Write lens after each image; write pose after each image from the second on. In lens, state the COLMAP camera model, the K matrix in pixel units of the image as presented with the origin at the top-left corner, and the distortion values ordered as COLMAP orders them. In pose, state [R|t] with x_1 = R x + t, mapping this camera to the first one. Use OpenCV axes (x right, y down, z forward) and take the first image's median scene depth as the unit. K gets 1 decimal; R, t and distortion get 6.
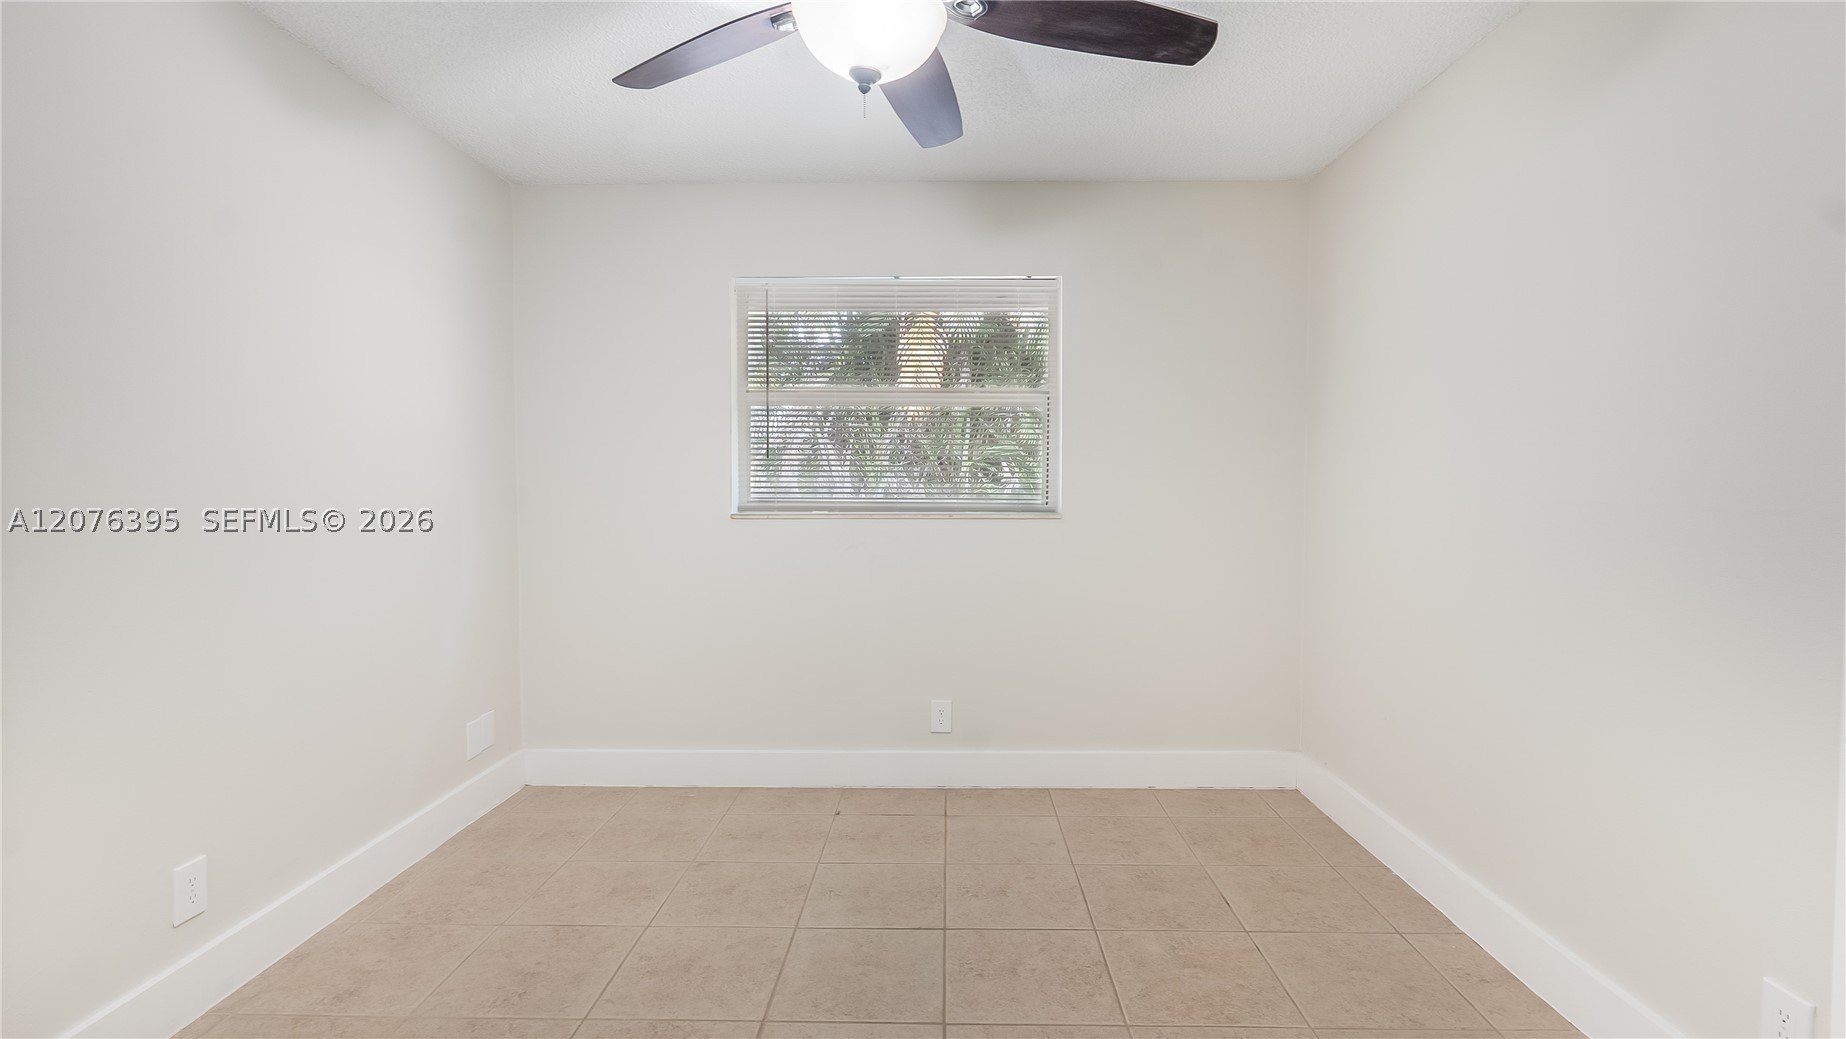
lens RADIAL K [[854.5, 0, 924.9], [0, 854.5, 512.8], [0, 0, 1]] dist [-0.003966, 0.000173]
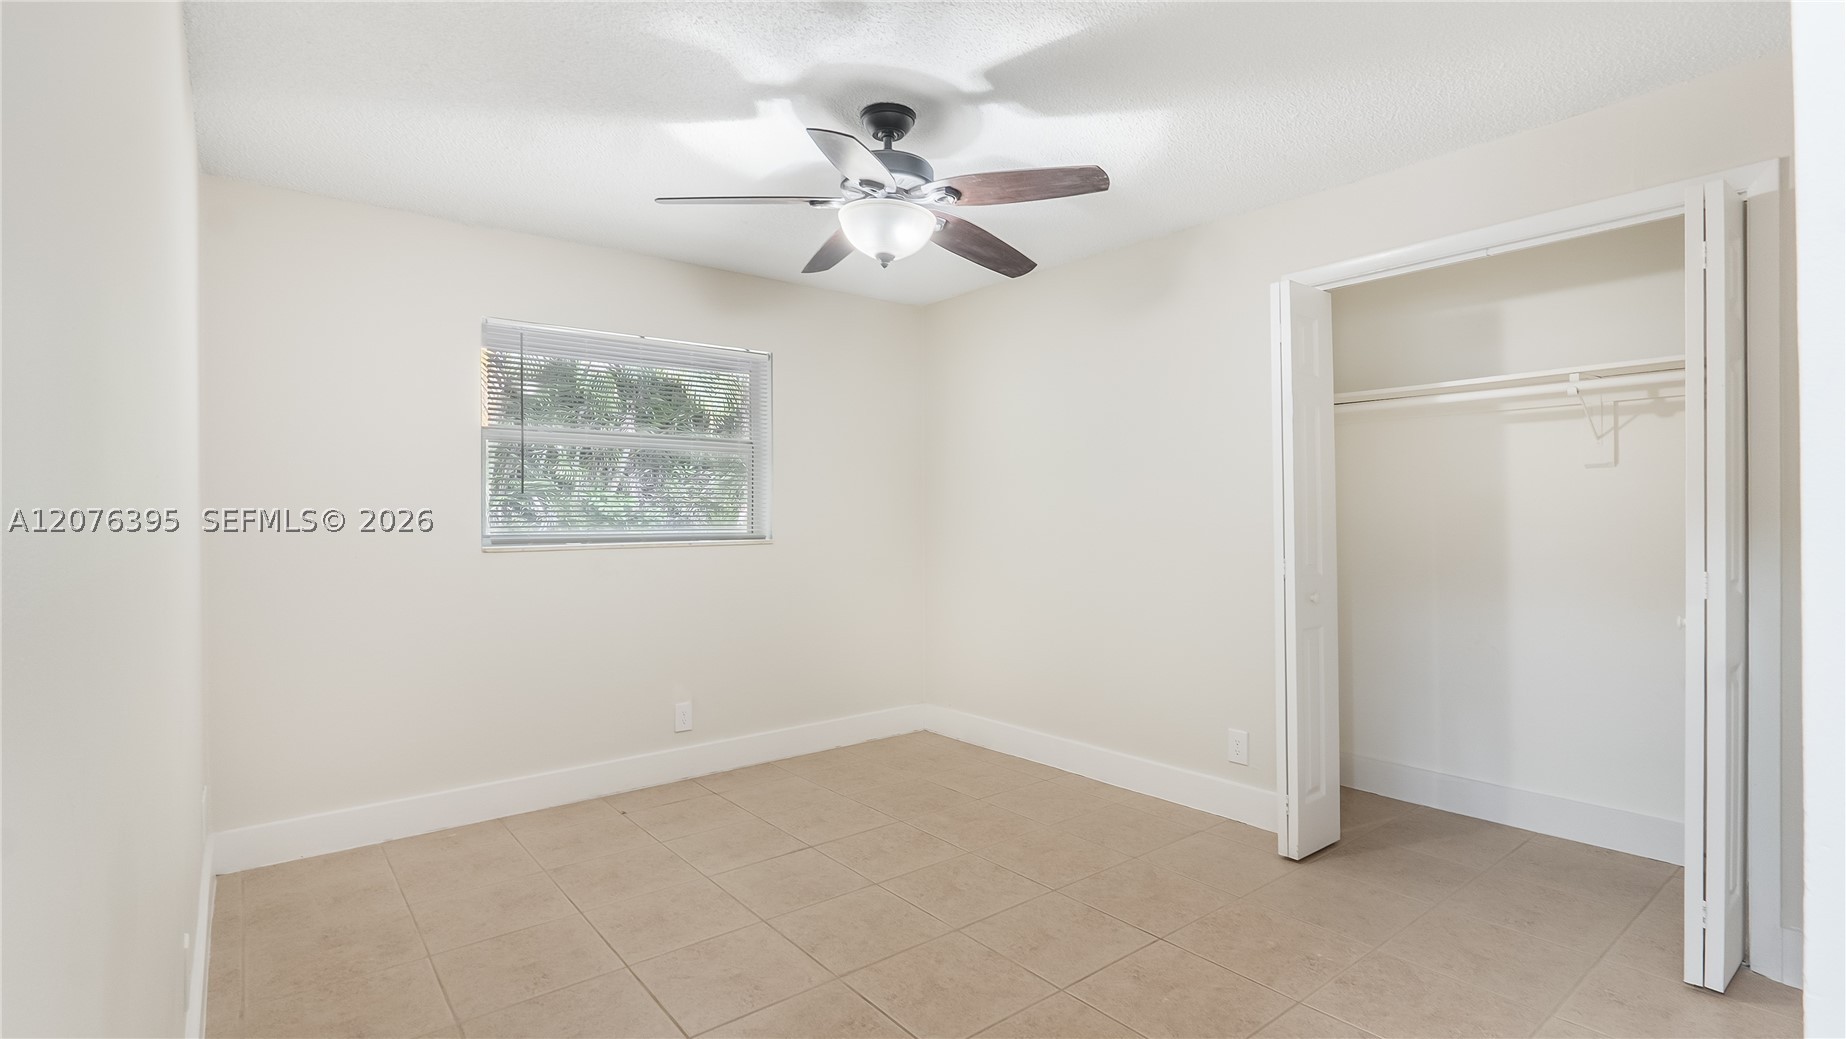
lens RADIAL K [[861.3, 0, 922.1], [0, 861.3, 503.3], [0, 0, 1]] dist [-0.004134, -0.000036]
pose [[0.778523, -0.001321, 0.627615, -0.462358], [0.033151, 0.998688, -0.039020, 0.005475], [-0.626740, 0.051184, 0.777546, -0.123819]]
